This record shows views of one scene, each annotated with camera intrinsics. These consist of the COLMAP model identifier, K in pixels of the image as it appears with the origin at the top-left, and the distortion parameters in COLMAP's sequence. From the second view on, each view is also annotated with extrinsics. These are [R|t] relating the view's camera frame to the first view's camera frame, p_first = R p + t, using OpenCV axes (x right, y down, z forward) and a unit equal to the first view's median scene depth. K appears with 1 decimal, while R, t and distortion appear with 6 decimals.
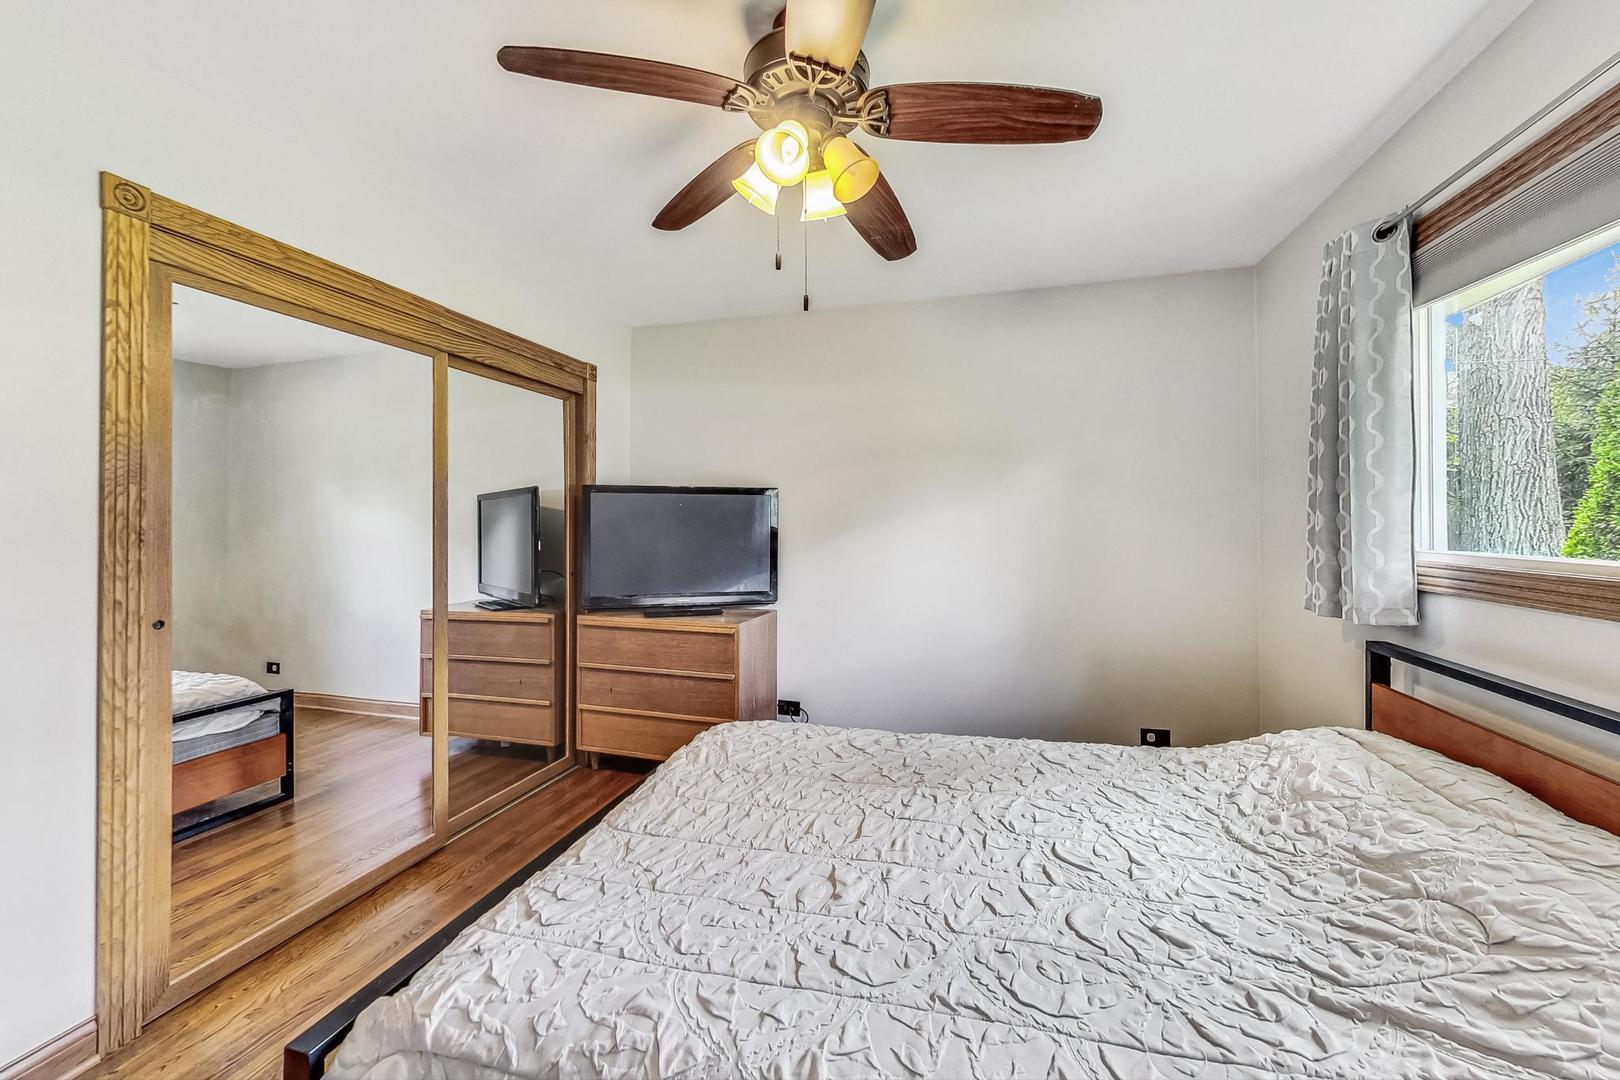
lens RADIAL K [[629.6, 0, 811.0], [0, 629.6, 538.4], [0, 0, 1]] dist [-0.003274, 0.000212]
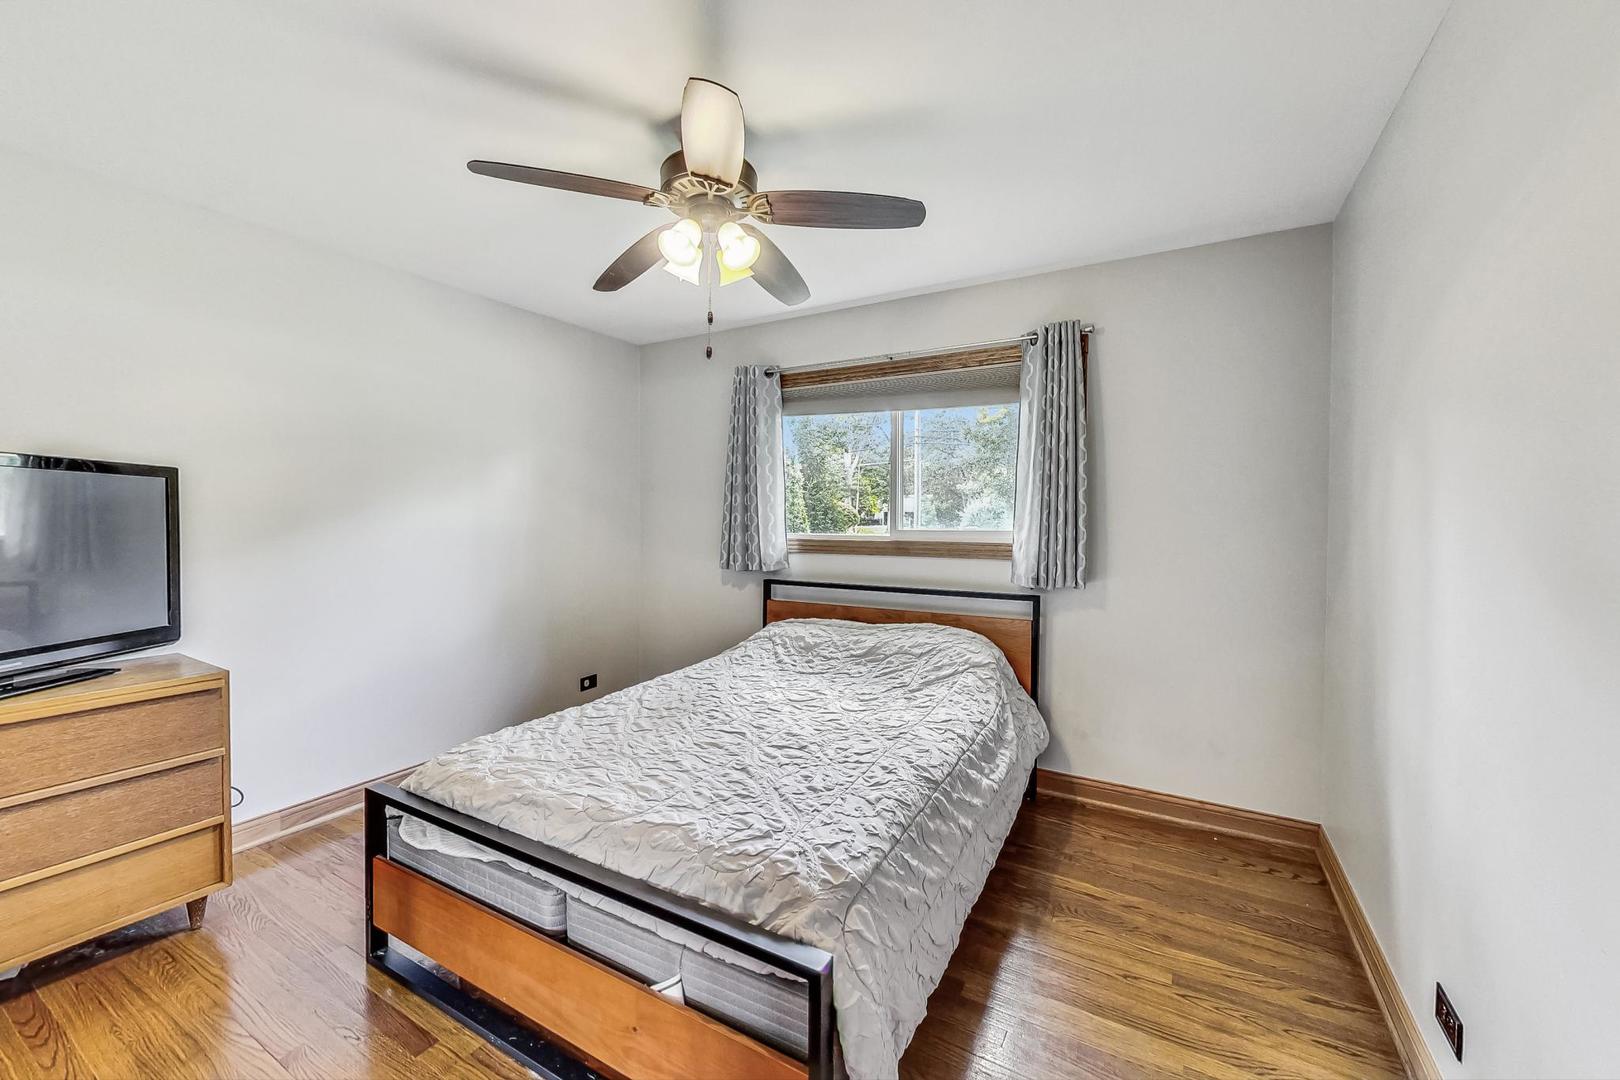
lens RADIAL K [[629.6, 0, 815.8], [0, 629.6, 539.3], [0, 0, 1]] dist [-0.003274, 0.000212]
pose [[0.241088, -0.031847, 0.969981, -1.158094], [0.022864, 0.999370, 0.027129, -0.011772], [-0.970234, 0.015638, 0.241664, 0.427360]]
